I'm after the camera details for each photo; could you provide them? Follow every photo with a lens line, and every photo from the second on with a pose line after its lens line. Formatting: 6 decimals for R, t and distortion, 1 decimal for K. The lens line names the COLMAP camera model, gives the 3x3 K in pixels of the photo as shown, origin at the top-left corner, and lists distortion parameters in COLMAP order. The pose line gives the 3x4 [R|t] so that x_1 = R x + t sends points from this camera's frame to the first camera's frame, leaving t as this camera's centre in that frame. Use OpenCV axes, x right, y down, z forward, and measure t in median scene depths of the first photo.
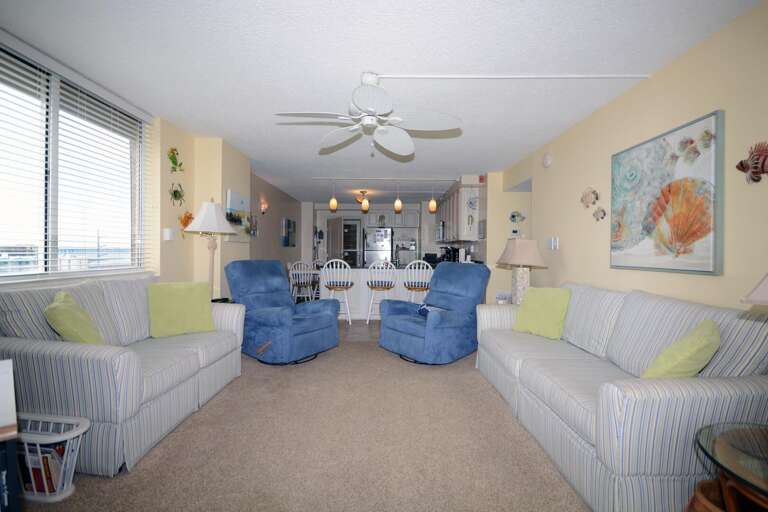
lens RADIAL K [[355.8, 0, 384.0], [0, 355.8, 256.0], [0, 0, 1]] dist [0.029091, 0.000472]
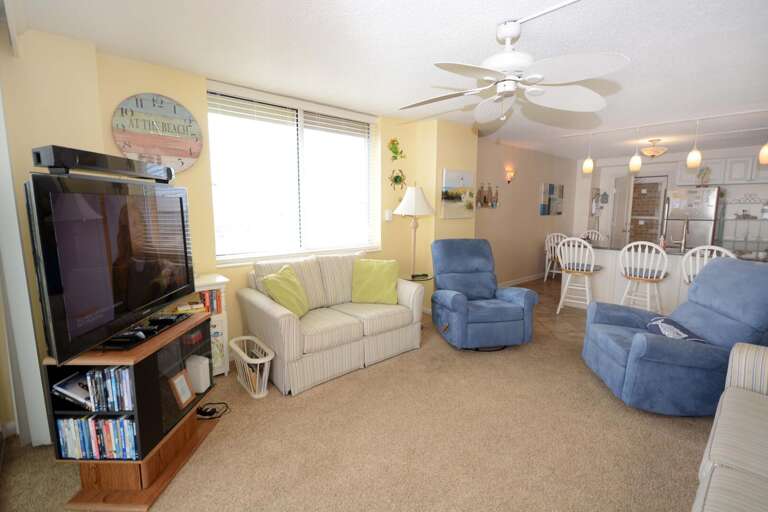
lens RADIAL K [[371.2, 0, 384.0], [0, 371.2, 256.0], [0, 0, 1]] dist [0.003654, 0.000675]
pose [[0.679838, 0.089817, -0.727842, 0.278341], [-0.005025, 0.993019, 0.117847, -0.067972], [0.733345, -0.076459, 0.675543, 0.147015]]
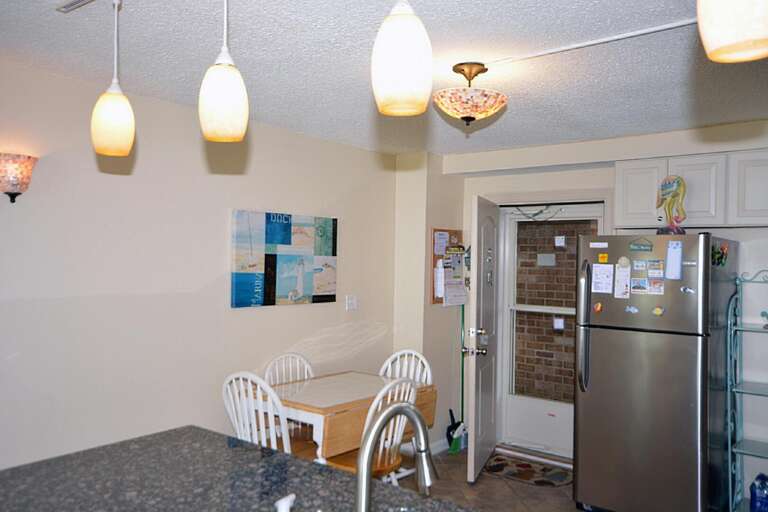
lens RADIAL K [[634.7, 0, 384.0], [0, 634.7, 256.0], [0, 0, 1]] dist [0.000637, 0.000519]
pose [[0.787489, 0.007403, -0.616284, 0.260476], [-0.022317, 0.999615, -0.016508, -0.127304], [0.615924, 0.026754, 0.787351, 1.352649]]
